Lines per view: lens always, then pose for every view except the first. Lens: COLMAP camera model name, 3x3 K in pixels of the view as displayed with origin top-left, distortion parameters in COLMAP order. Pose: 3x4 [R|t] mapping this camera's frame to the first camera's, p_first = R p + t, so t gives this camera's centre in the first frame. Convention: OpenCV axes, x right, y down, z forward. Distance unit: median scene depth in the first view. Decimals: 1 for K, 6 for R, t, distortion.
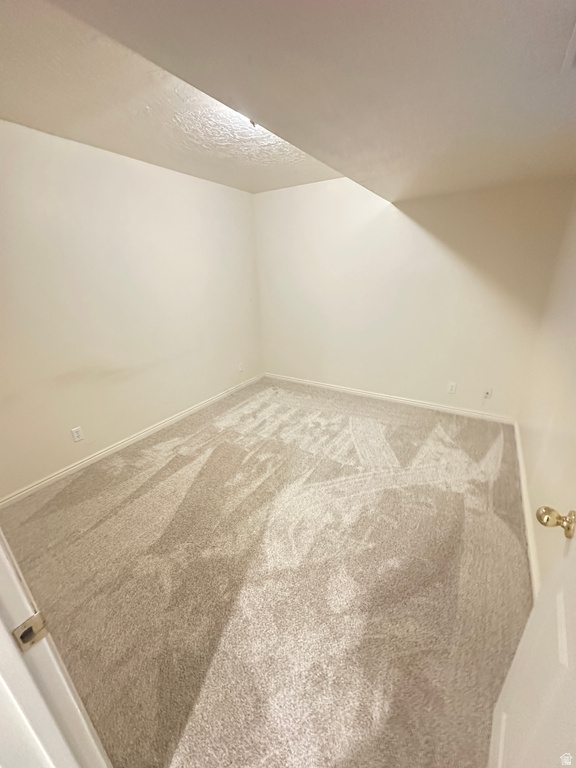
lens RADIAL K [[308.2, 0, 288.7], [0, 308.2, 384.6], [0, 0, 1]] dist [0.002593, 0.000094]
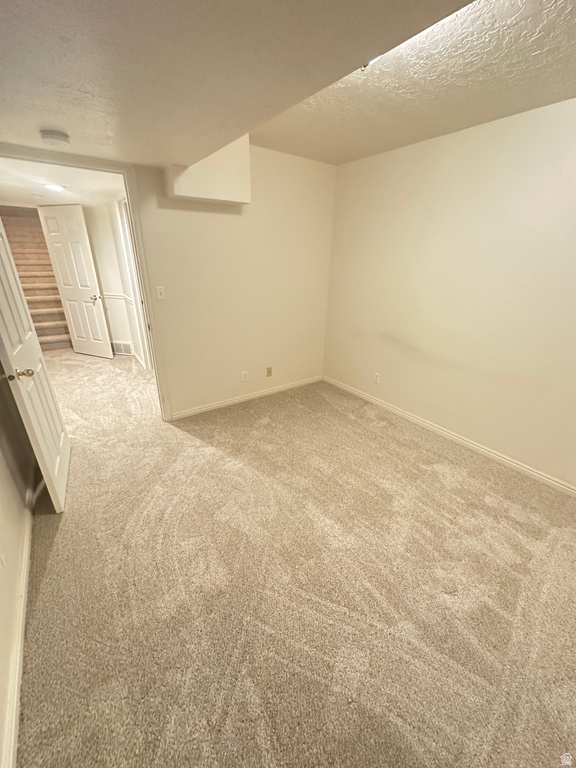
lens RADIAL K [[308.2, 0, 288.2], [0, 308.2, 383.4], [0, 0, 1]] dist [0.002593, 0.000094]
pose [[-0.383693, 0.363371, -0.848965, 0.456355], [-0.342710, 0.797647, 0.496295, -0.264715], [0.857513, 0.481374, -0.181521, 0.687164]]
